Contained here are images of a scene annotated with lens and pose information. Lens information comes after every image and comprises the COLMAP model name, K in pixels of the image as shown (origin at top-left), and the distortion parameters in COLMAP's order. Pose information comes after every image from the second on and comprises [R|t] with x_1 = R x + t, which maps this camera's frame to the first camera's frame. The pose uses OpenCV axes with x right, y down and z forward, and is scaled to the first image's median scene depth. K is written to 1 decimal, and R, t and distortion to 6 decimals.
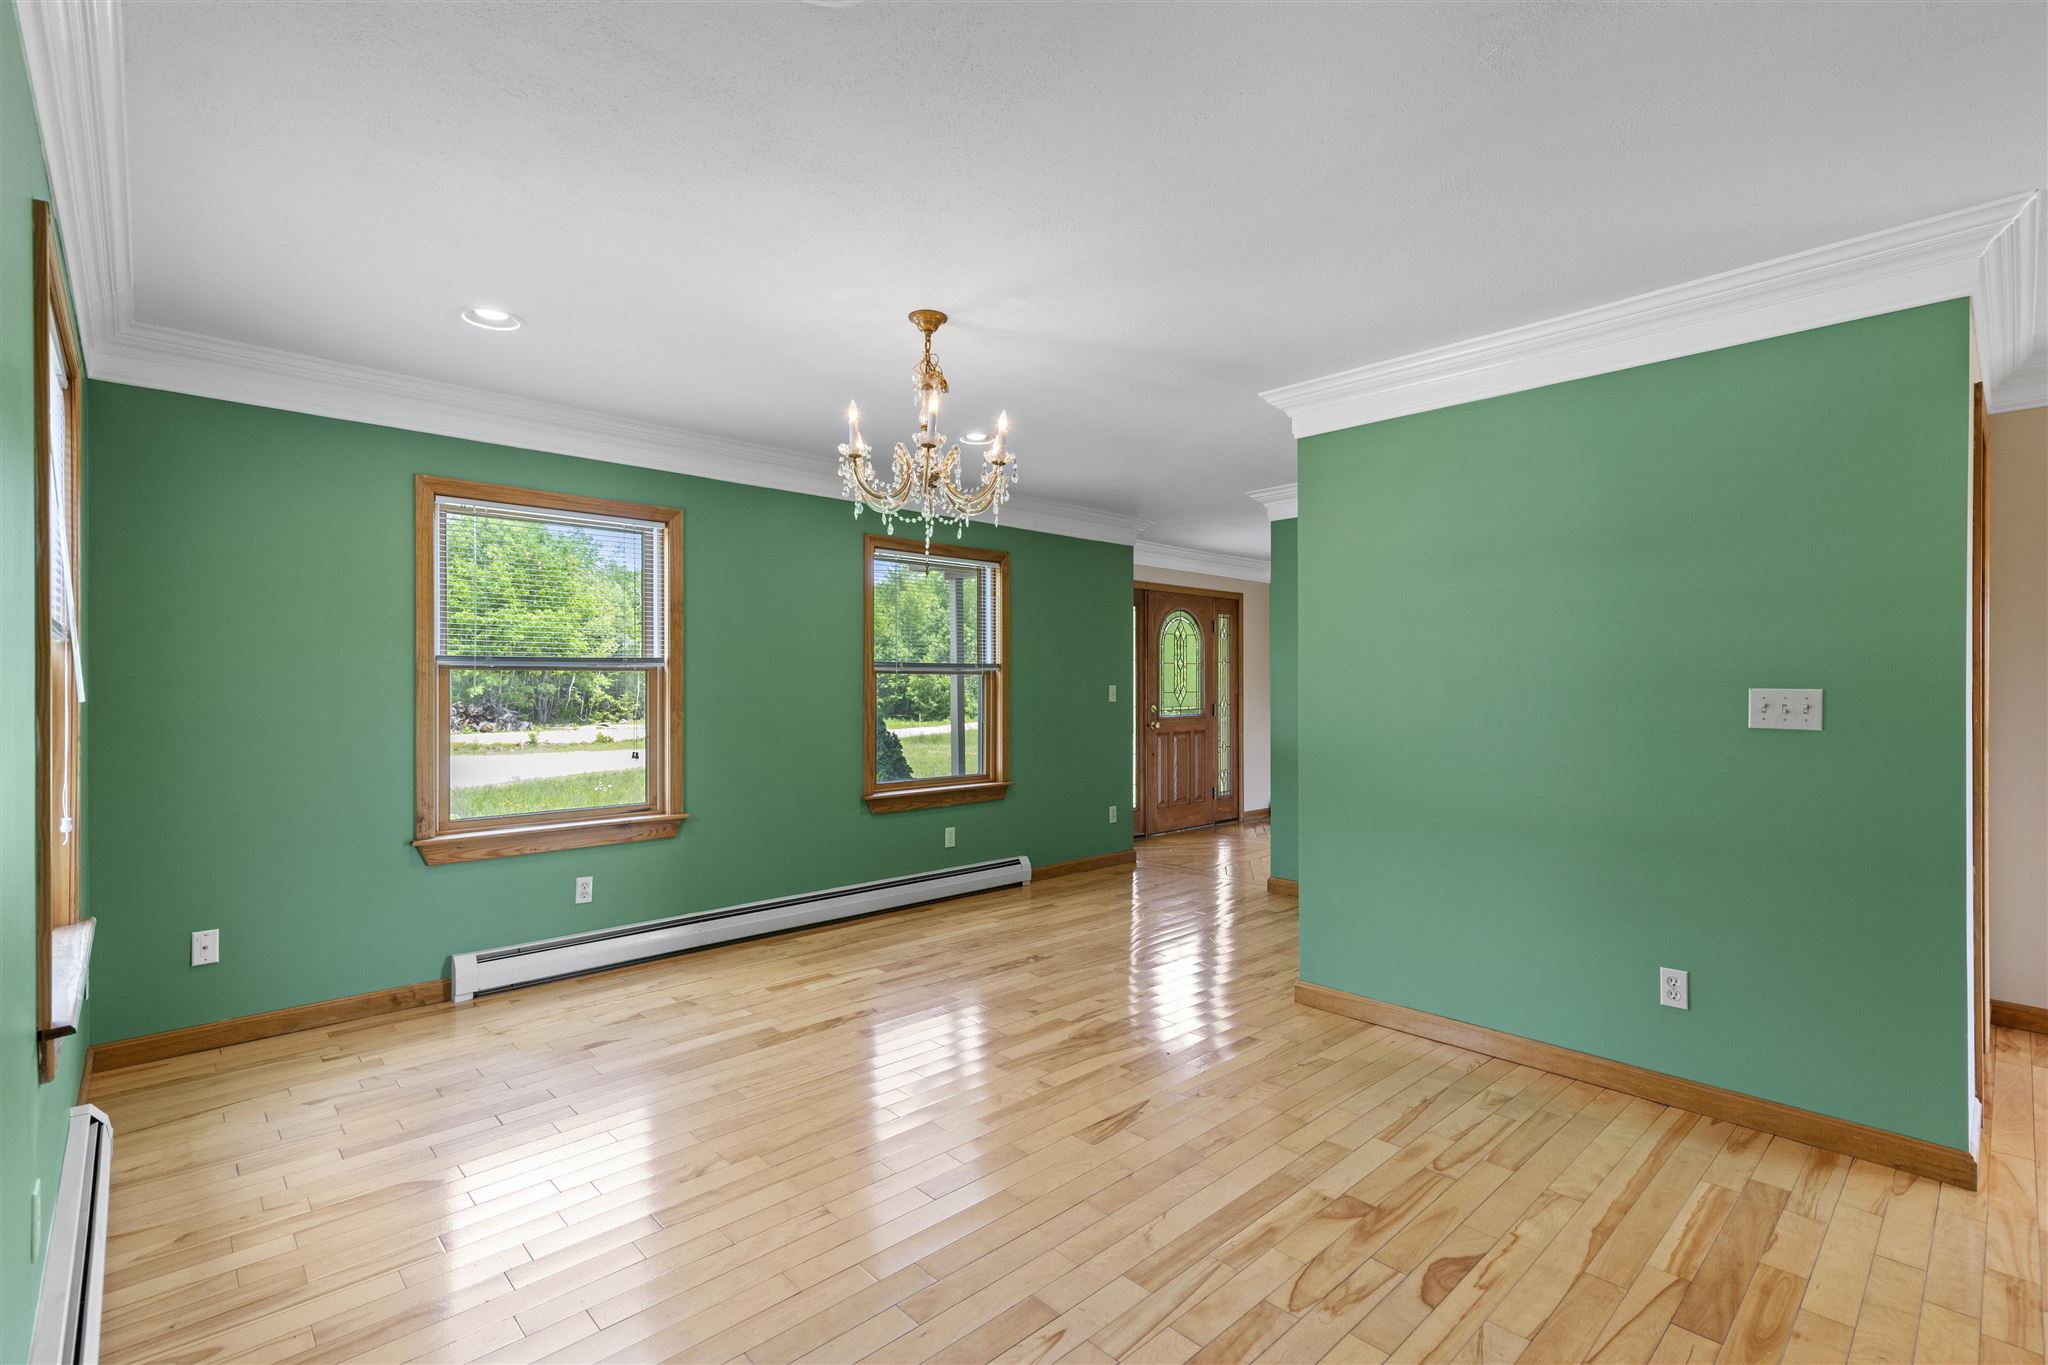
lens RADIAL K [[928.2, 0, 1028.6], [0, 928.2, 675.5], [0, 0, 1]] dist [0.012031, -0.001366]
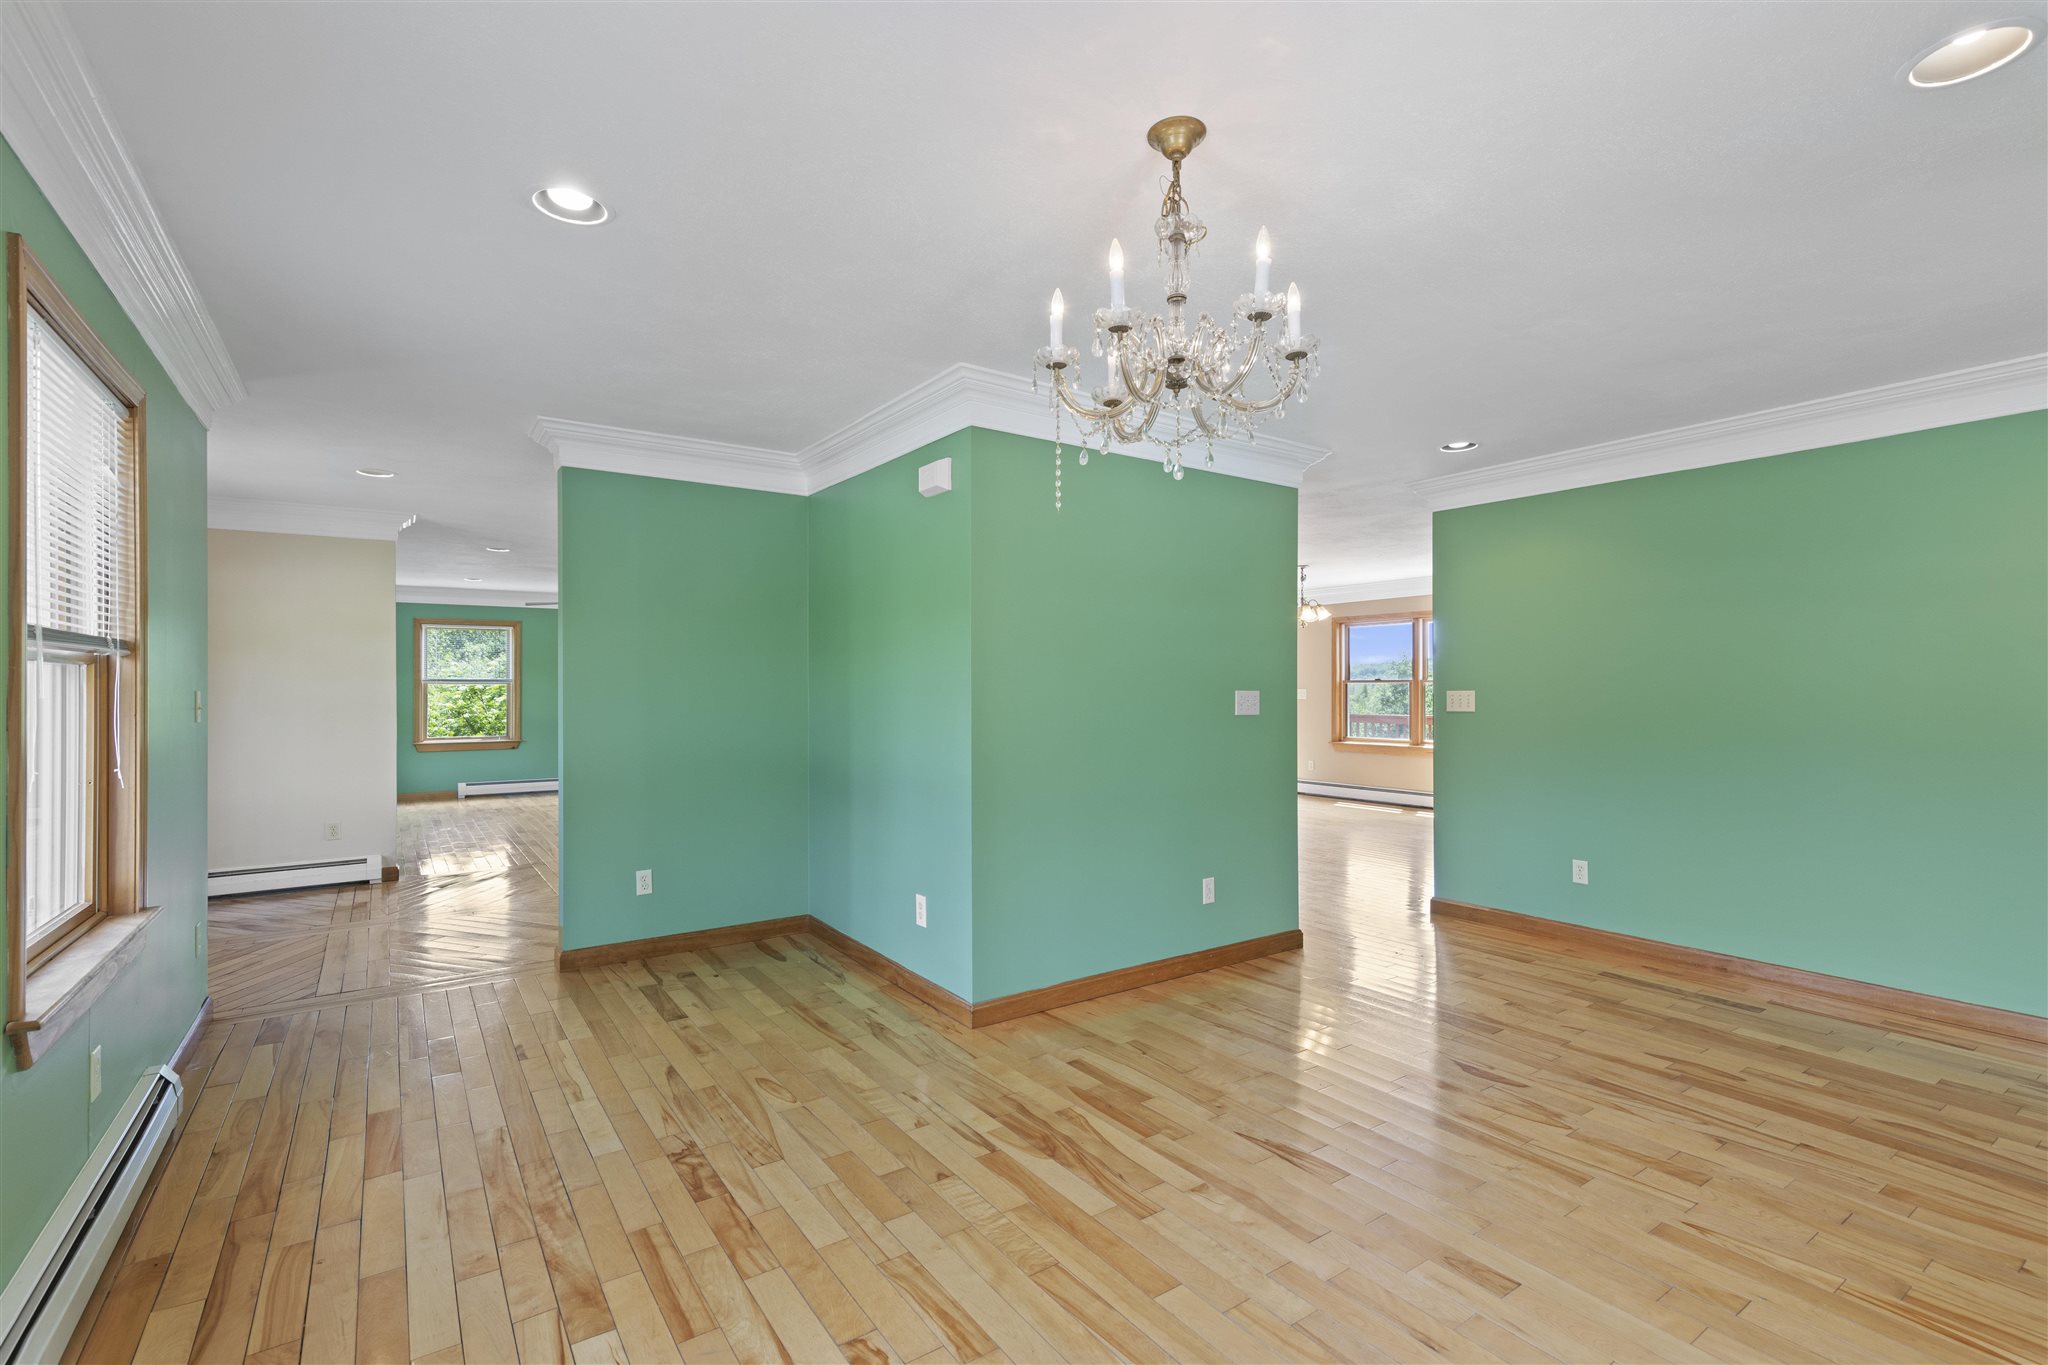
lens RADIAL K [[928.2, 0, 1021.3], [0, 928.2, 686.3], [0, 0, 1]] dist [0.012031, -0.001366]
pose [[0.145850, 0.004447, 0.989297, -0.663426], [-0.010285, 0.999943, -0.002979, 0.010971], [-0.989253, -0.009740, 0.145887, 0.865518]]
